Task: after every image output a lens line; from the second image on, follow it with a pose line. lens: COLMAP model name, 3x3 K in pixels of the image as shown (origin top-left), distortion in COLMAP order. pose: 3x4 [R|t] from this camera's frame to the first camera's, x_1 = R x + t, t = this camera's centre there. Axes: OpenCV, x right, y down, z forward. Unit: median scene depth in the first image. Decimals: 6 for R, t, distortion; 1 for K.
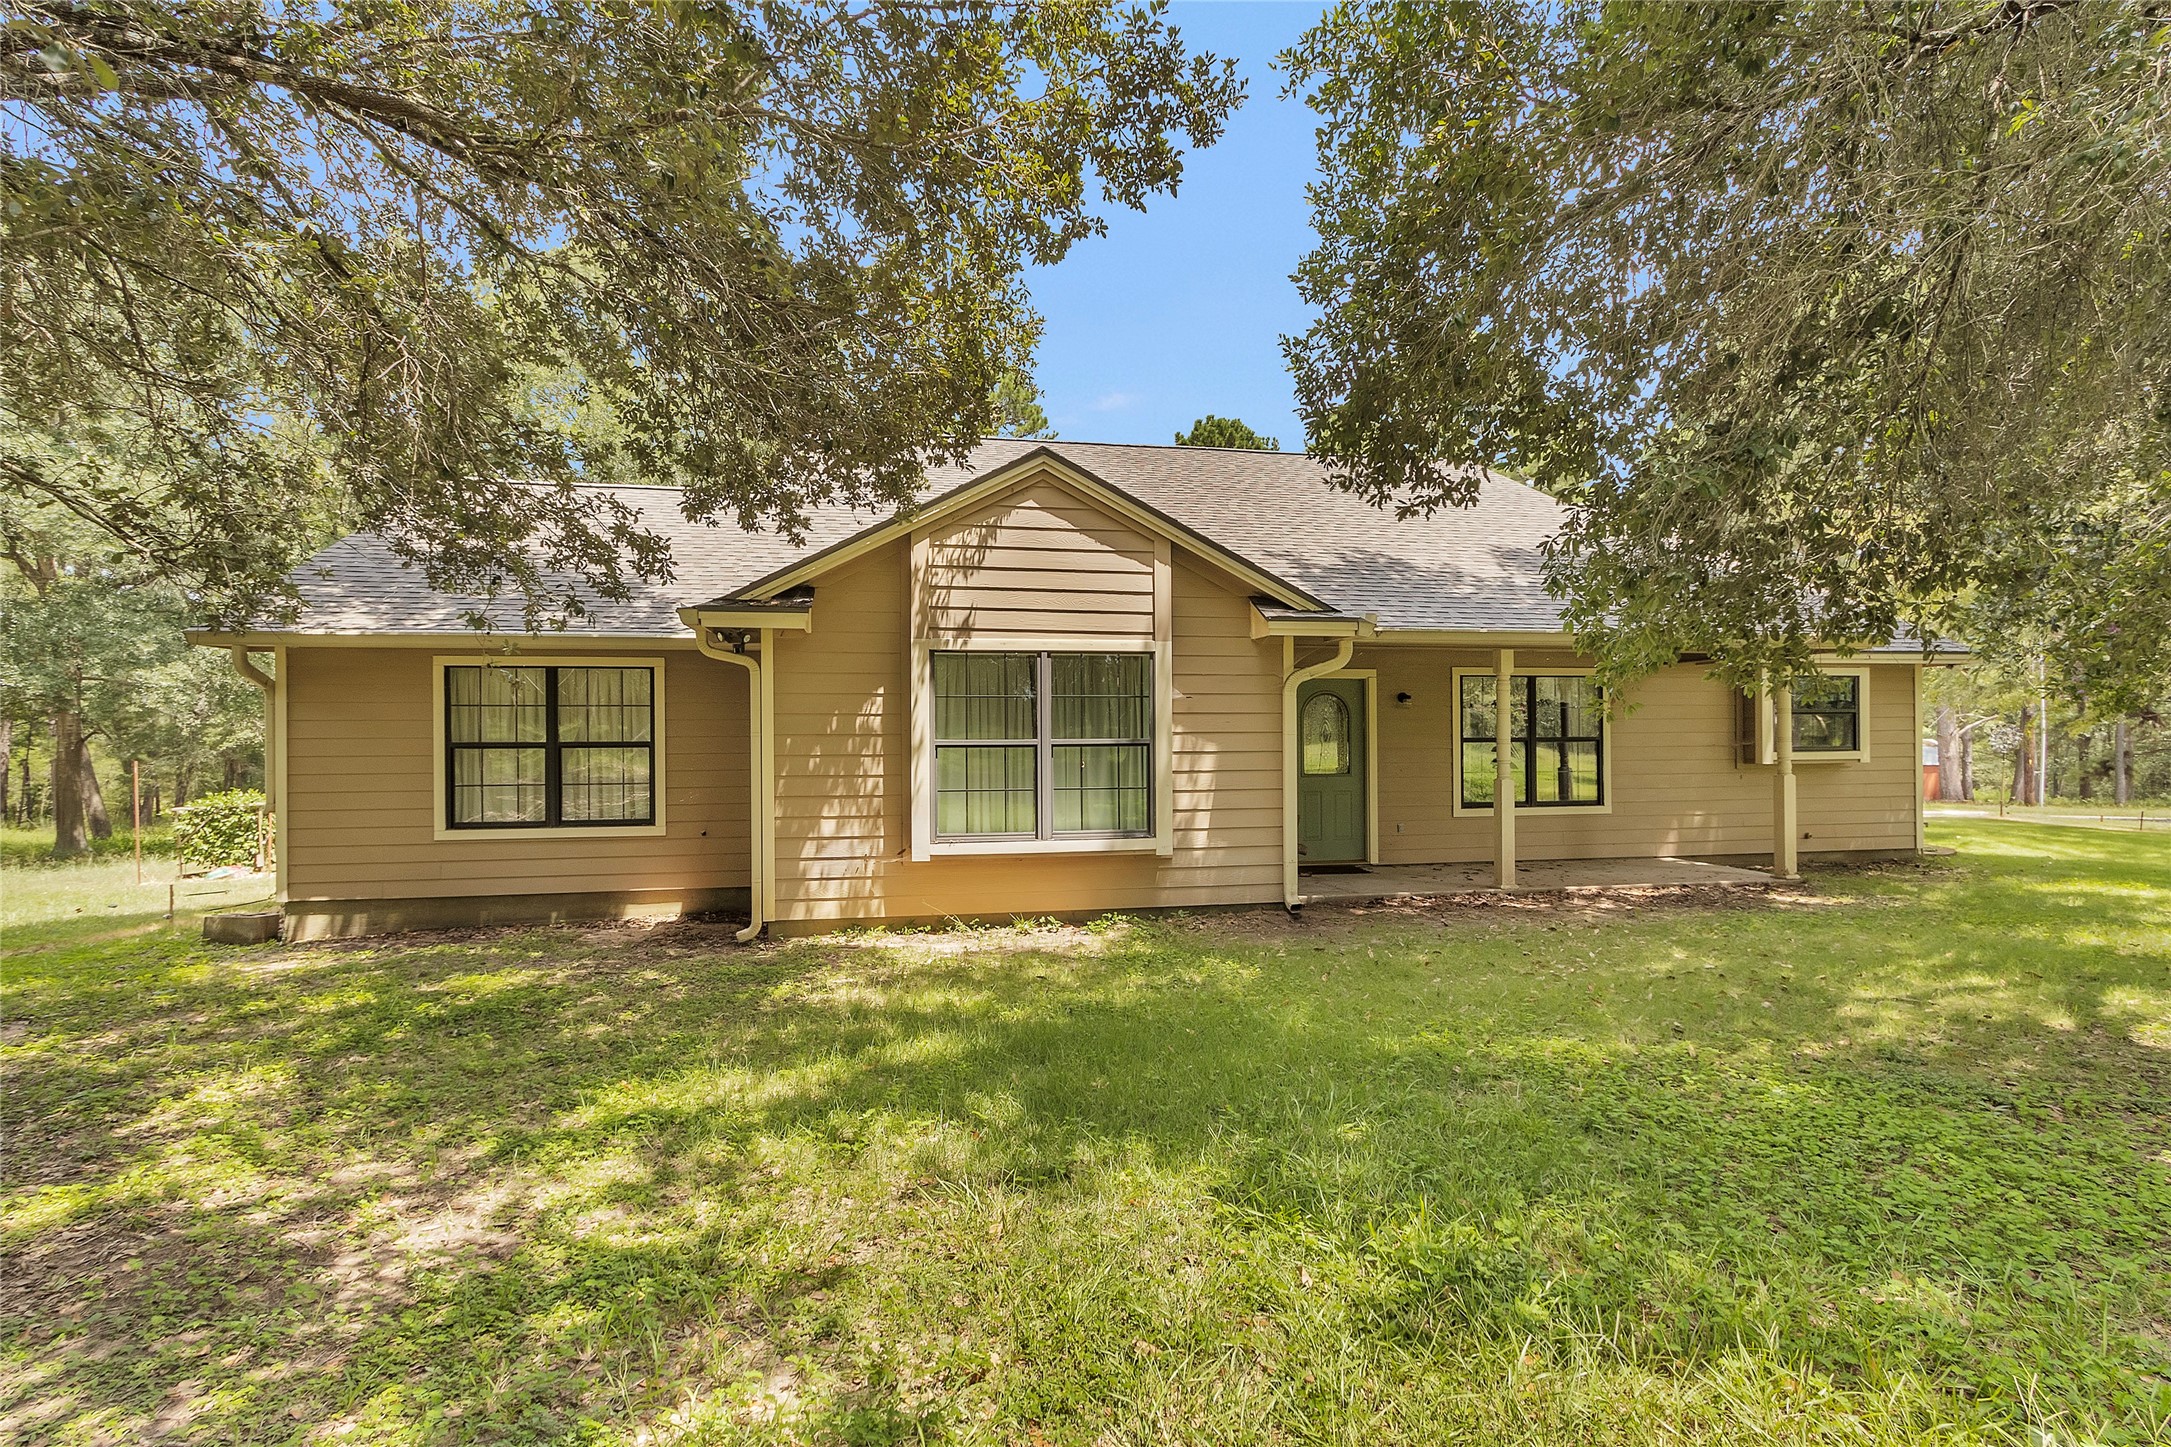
lens RADIAL K [[1049.0, 0, 1059.0], [0, 1049.0, 730.8], [0, 0, 1]] dist [-0.000884, -0.000449]
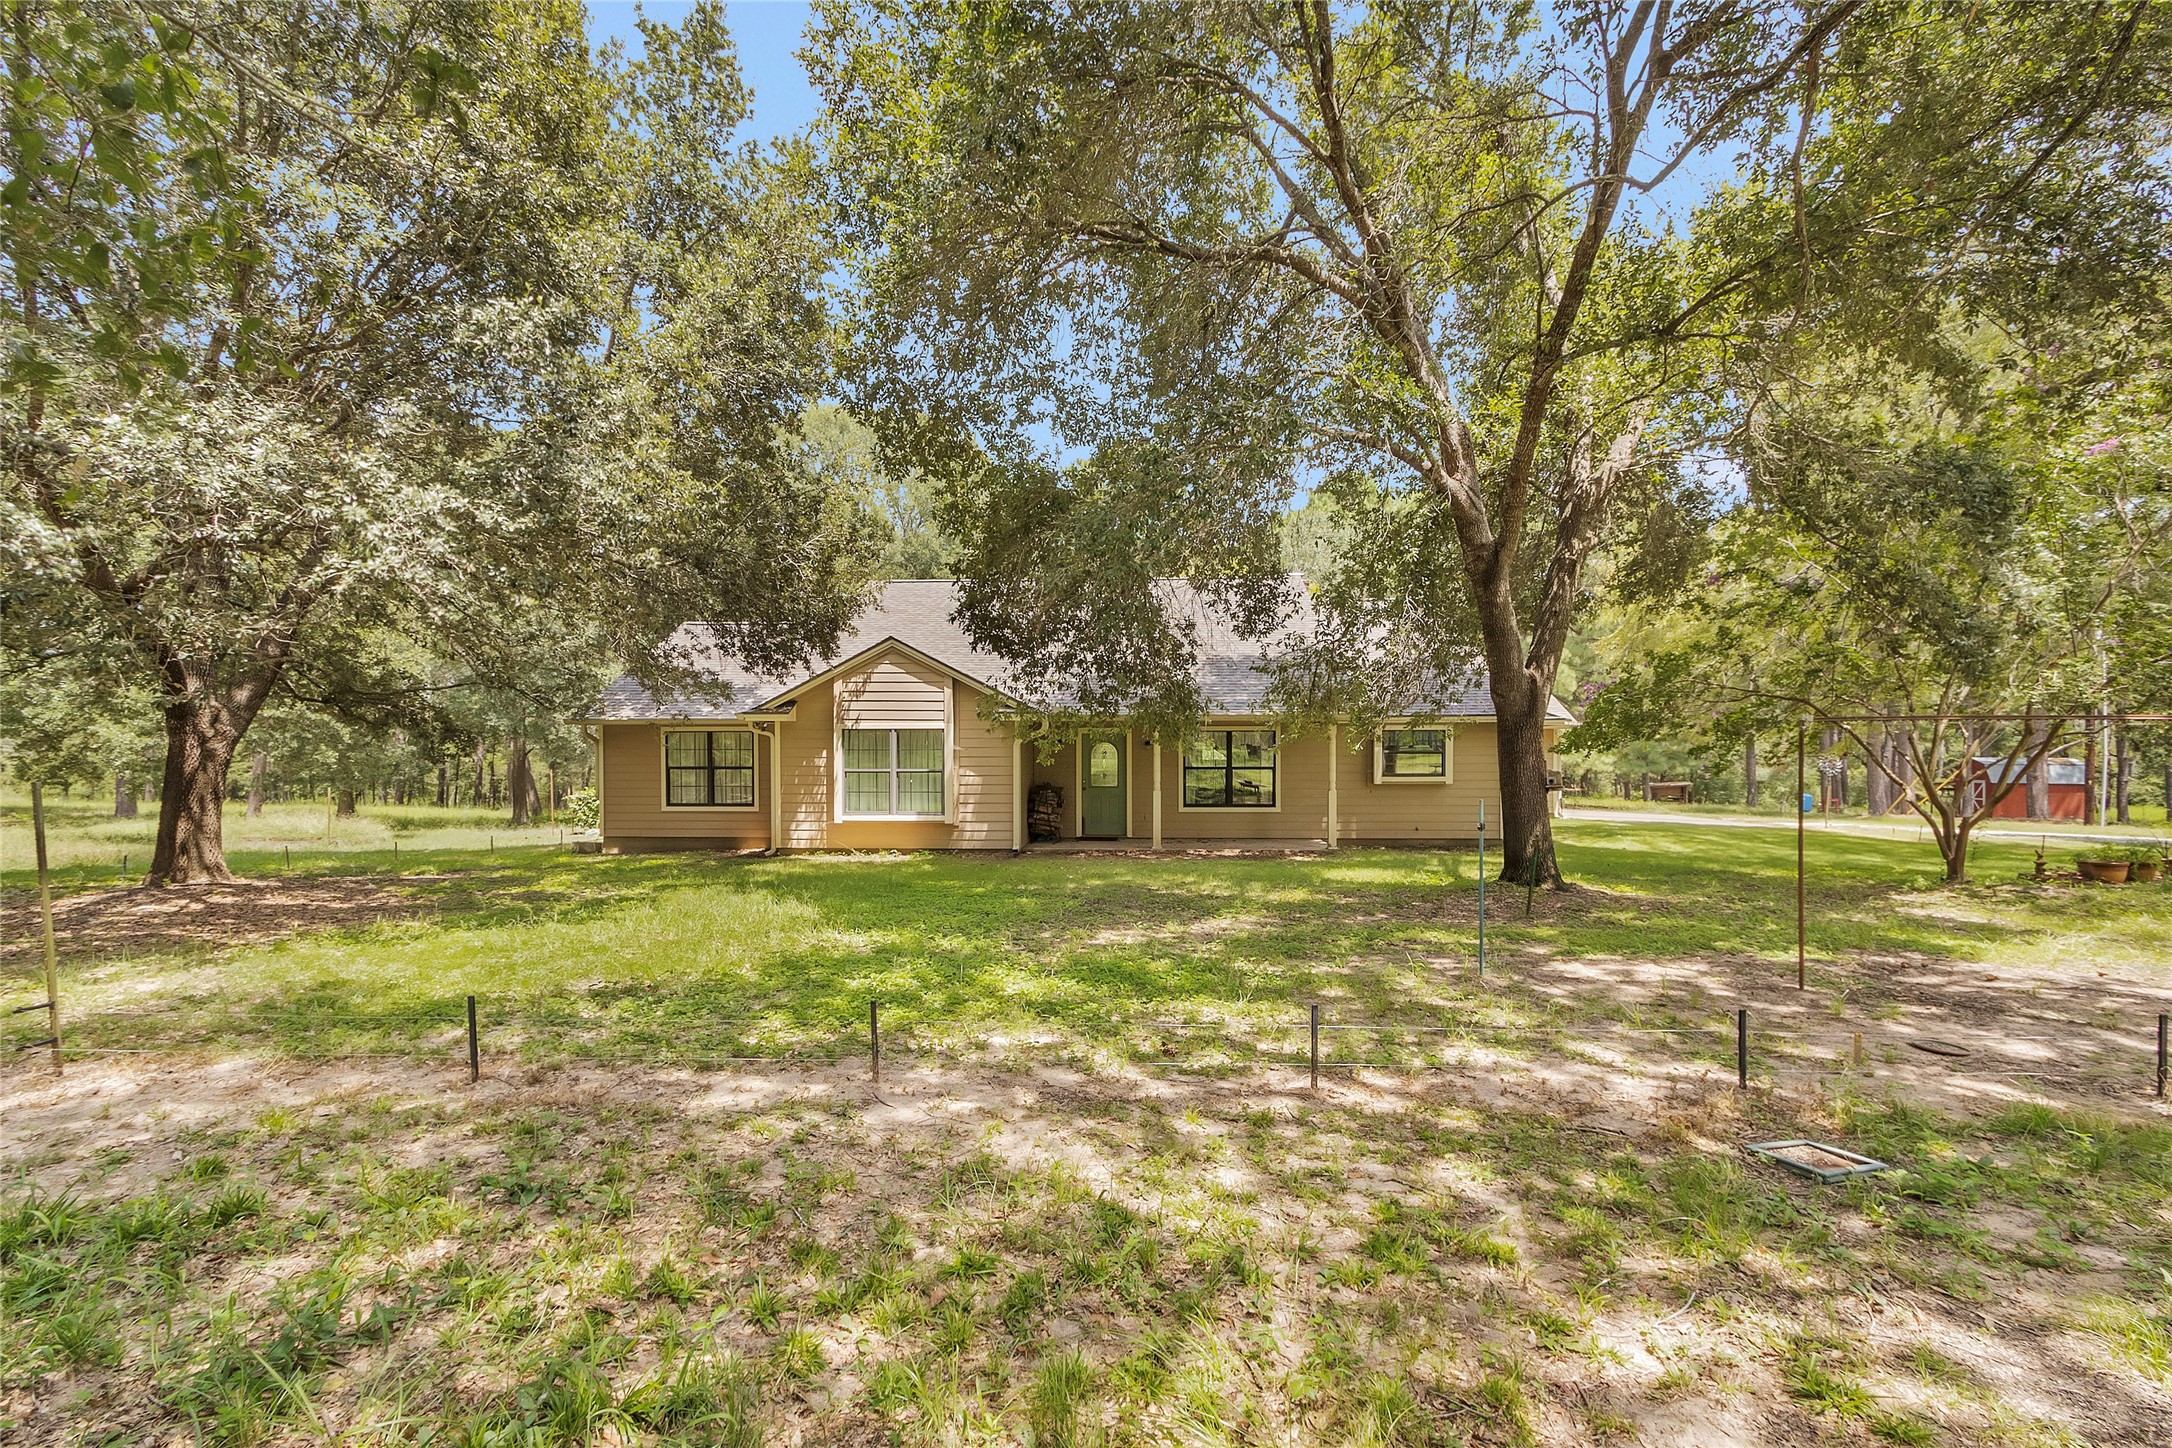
lens RADIAL K [[1000.1, 0, 1088.0], [0, 1000.1, 744.2], [0, 0, 1]] dist [-0.002129, 0.000022]
pose [[0.972025, 0.004503, -0.234836, 0.865435], [-0.002809, 0.999968, 0.007548, -0.060041], [0.234862, -0.006677, 0.972006, -0.930903]]
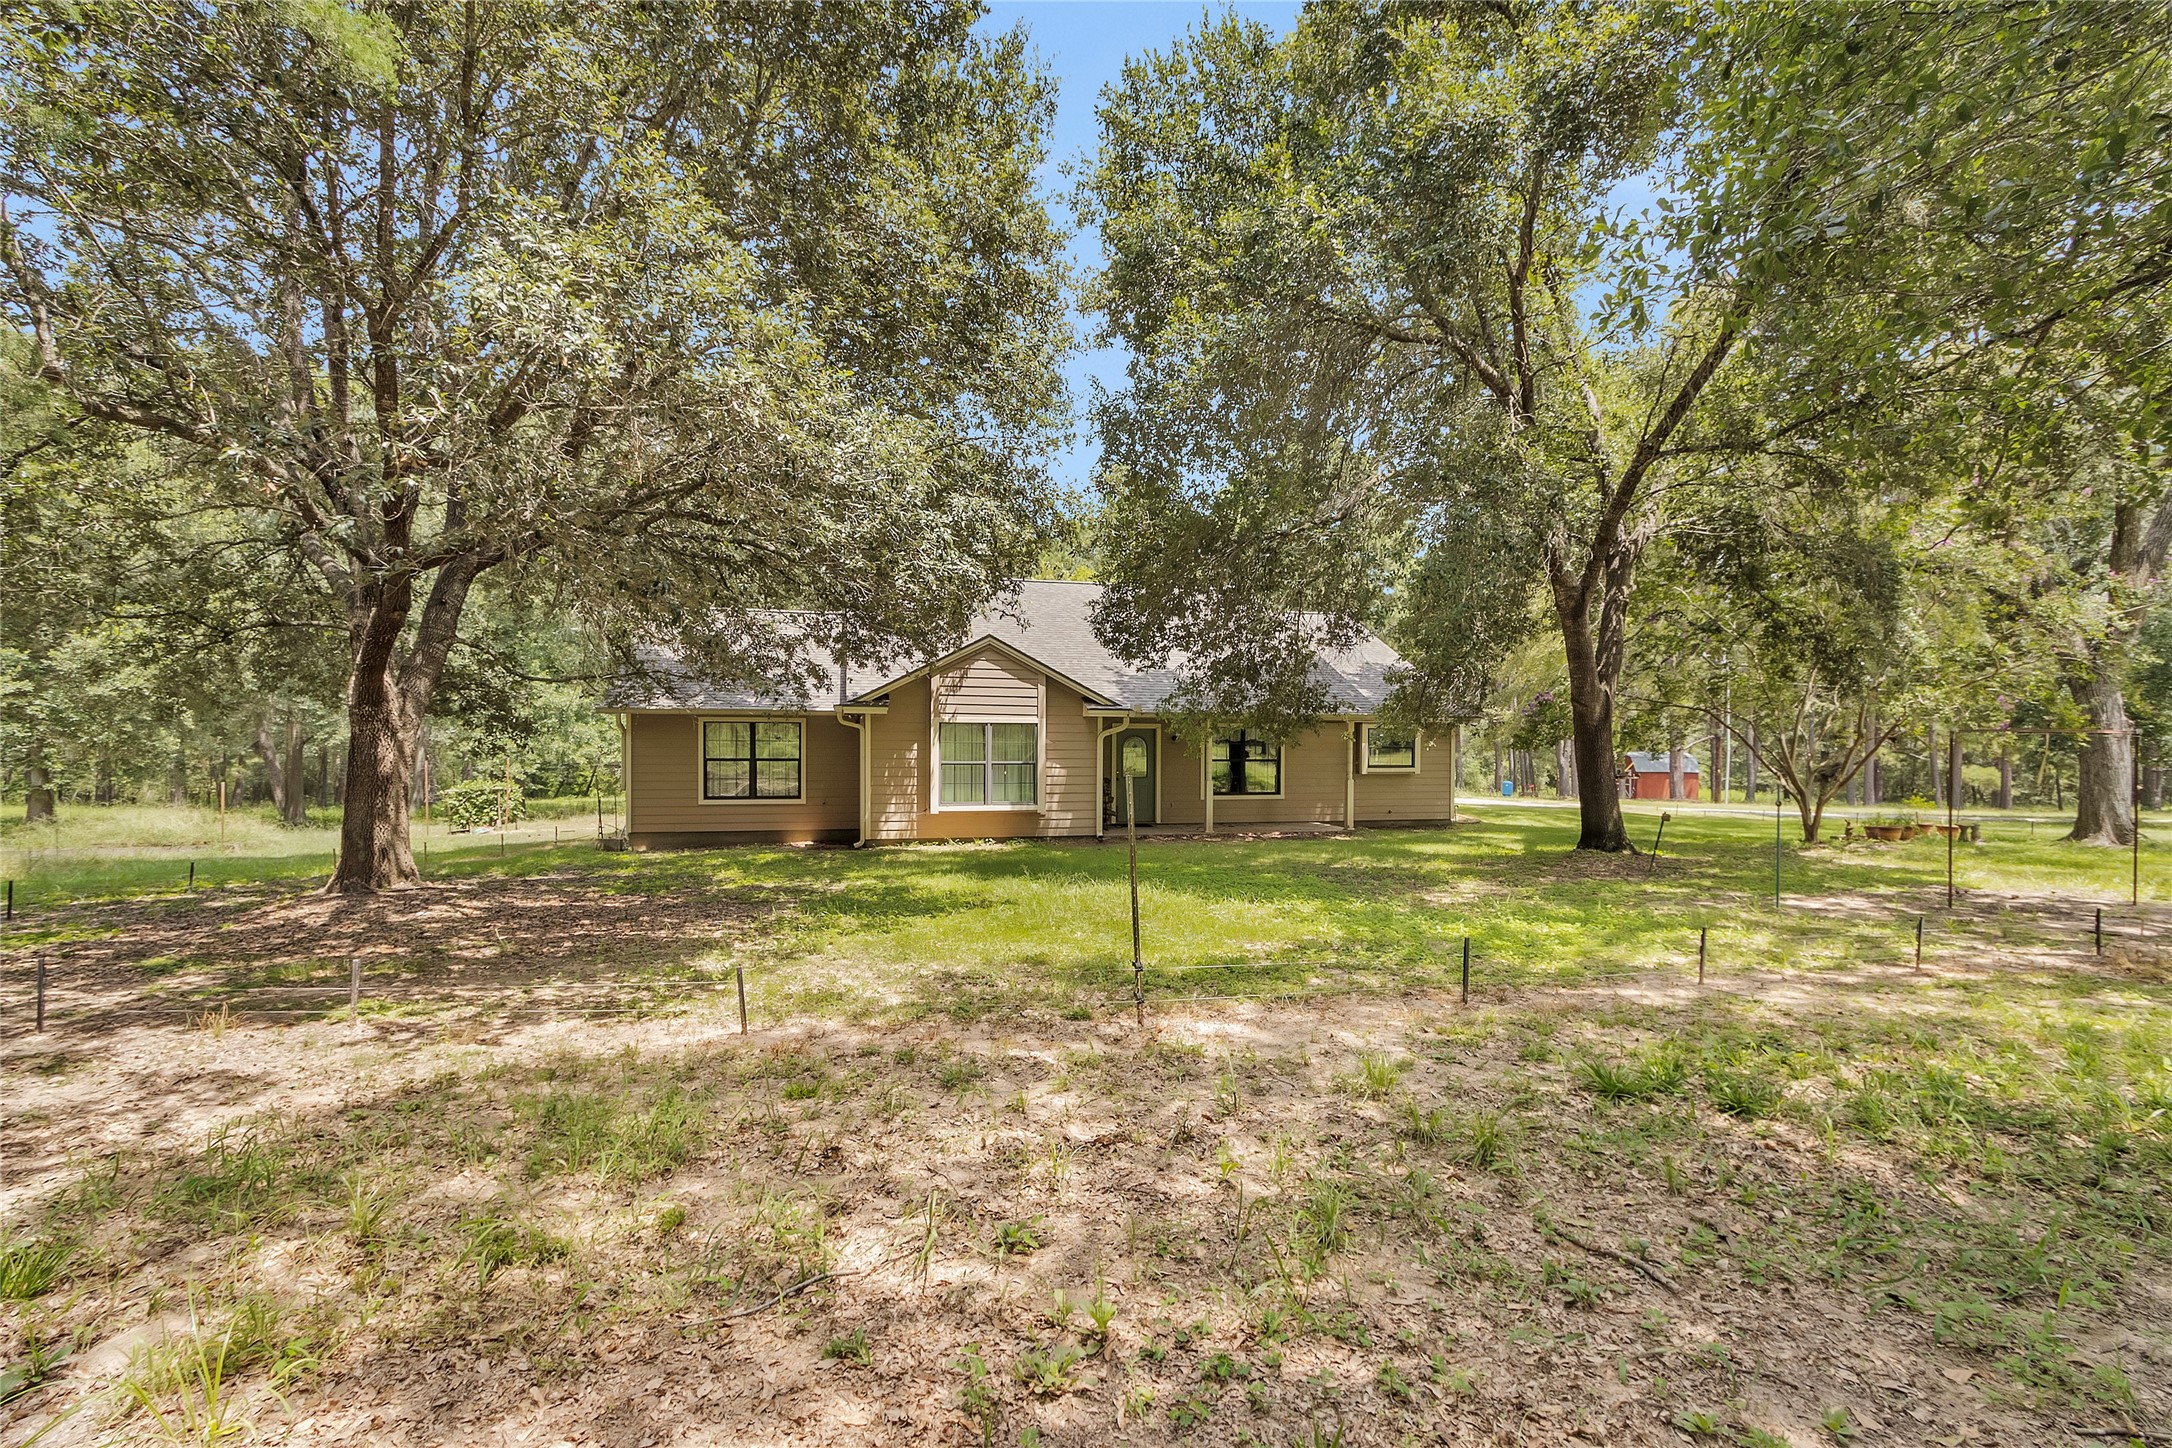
lens RADIAL K [[1000.1, 0, 1088.0], [0, 1000.1, 744.2], [0, 0, 1]] dist [-0.002129, 0.000022]
pose [[0.997928, 0.012600, 0.063100, 0.064204], [-0.013555, 0.999800, 0.014721, -0.063852], [-0.062902, -0.015546, 0.997899, -1.183352]]
